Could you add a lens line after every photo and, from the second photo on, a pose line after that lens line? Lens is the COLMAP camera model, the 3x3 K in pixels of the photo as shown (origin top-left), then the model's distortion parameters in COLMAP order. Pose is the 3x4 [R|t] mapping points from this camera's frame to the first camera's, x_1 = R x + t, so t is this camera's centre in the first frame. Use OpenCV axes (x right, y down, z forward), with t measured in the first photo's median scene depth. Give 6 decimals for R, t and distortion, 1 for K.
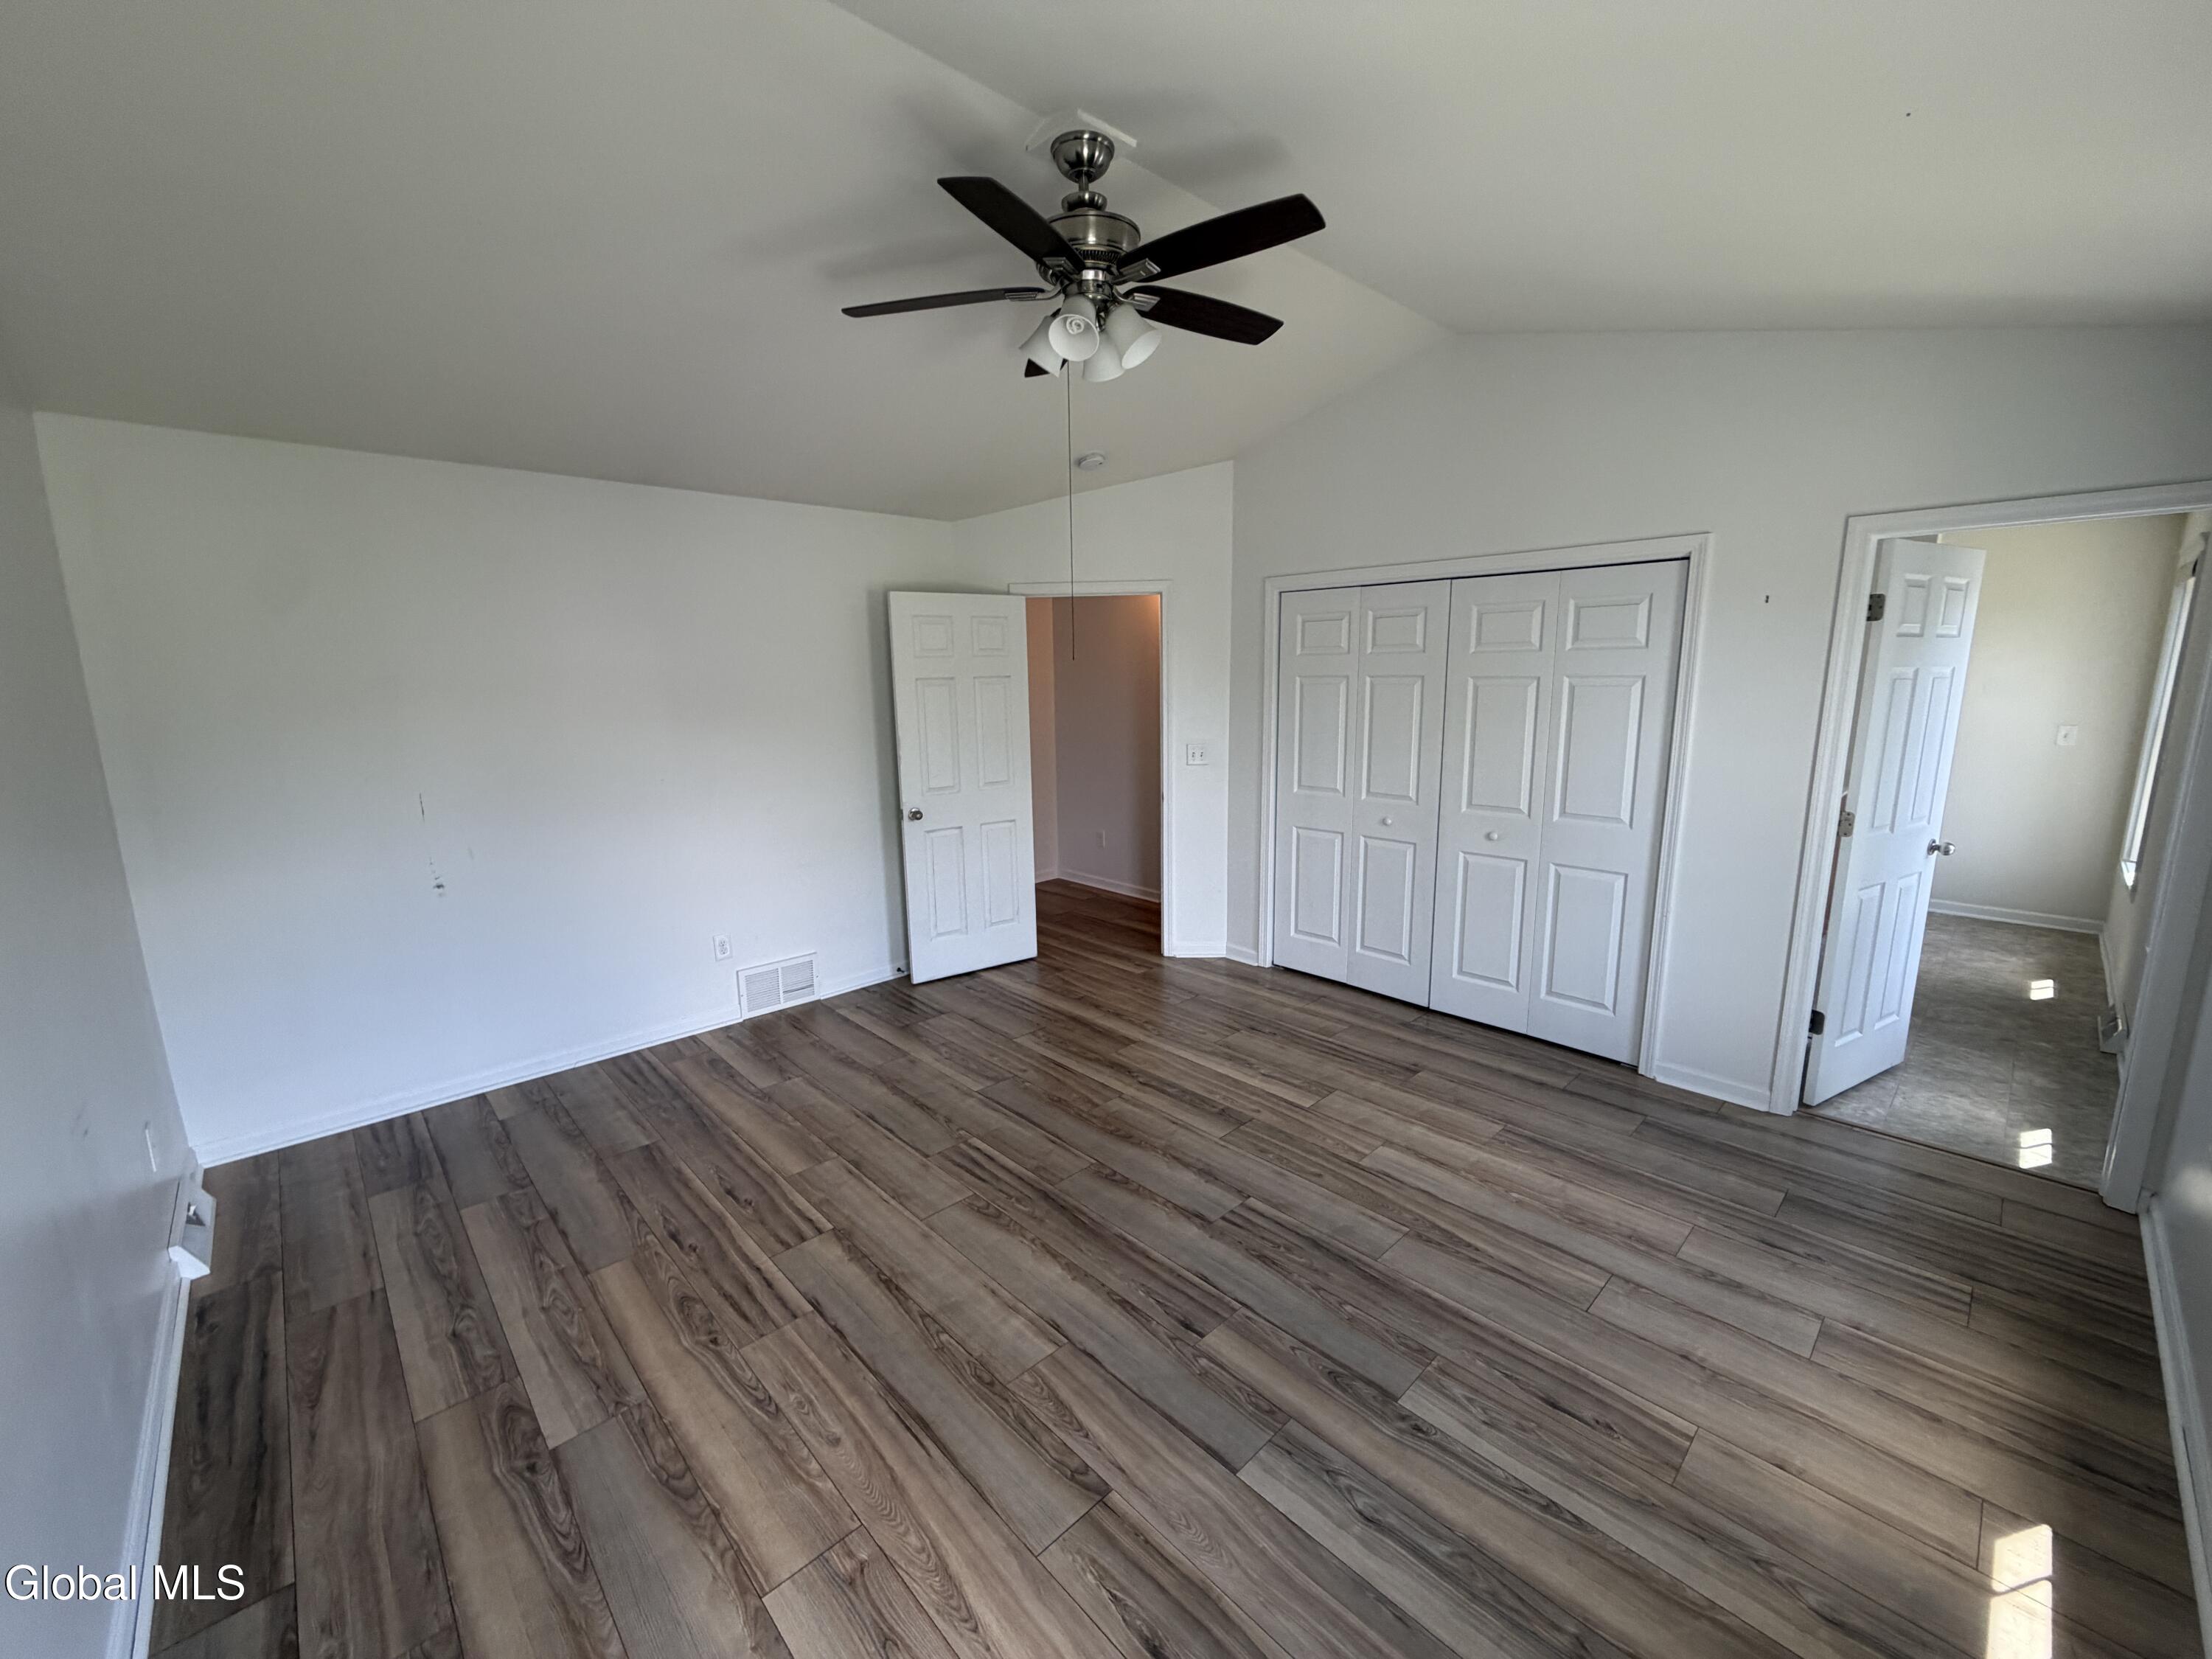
lens RADIAL K [[883.6, 0, 1101.8], [0, 883.6, 828.0], [0, 0, 1]] dist [0.001444, 0.000010]
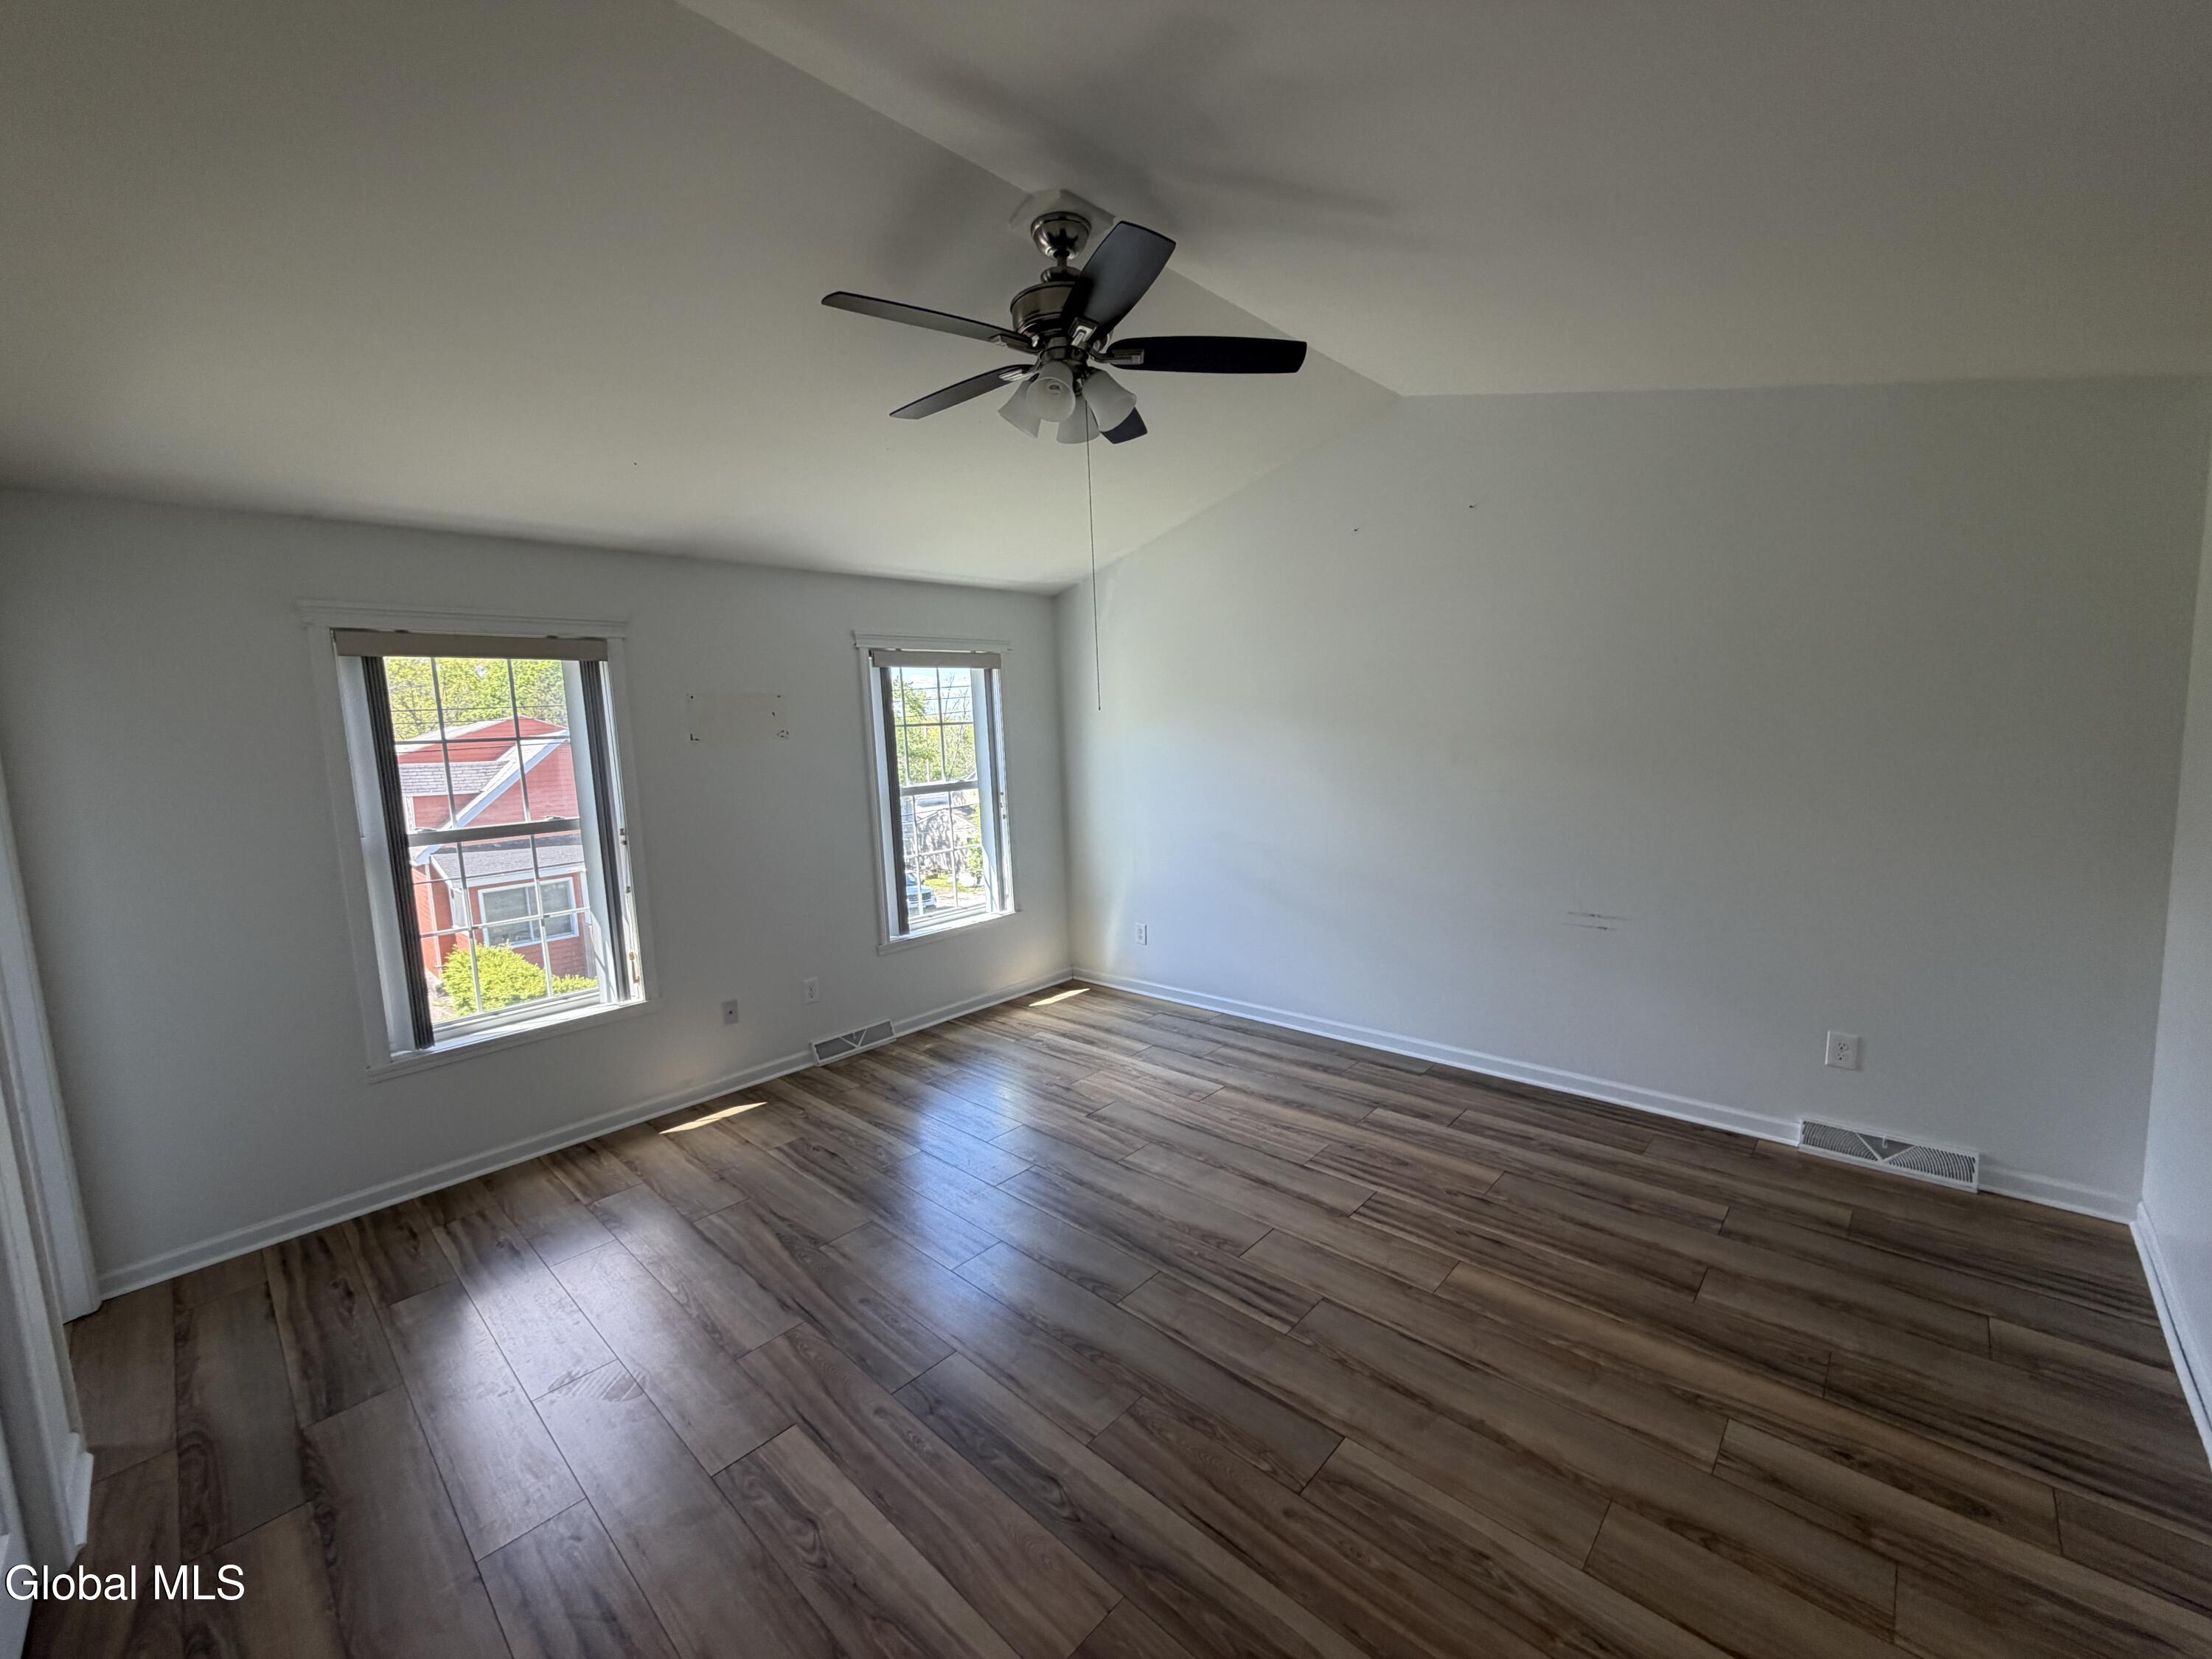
lens RADIAL K [[893.6, 0, 1103.4], [0, 893.6, 823.5], [0, 0, 1]] dist [-0.002809, 0.000463]
pose [[-0.996478, 0.064372, -0.053746, 0.019715], [0.046378, 0.957002, 0.286349, -0.264276], [0.069868, 0.282848, -0.956617, 1.483584]]
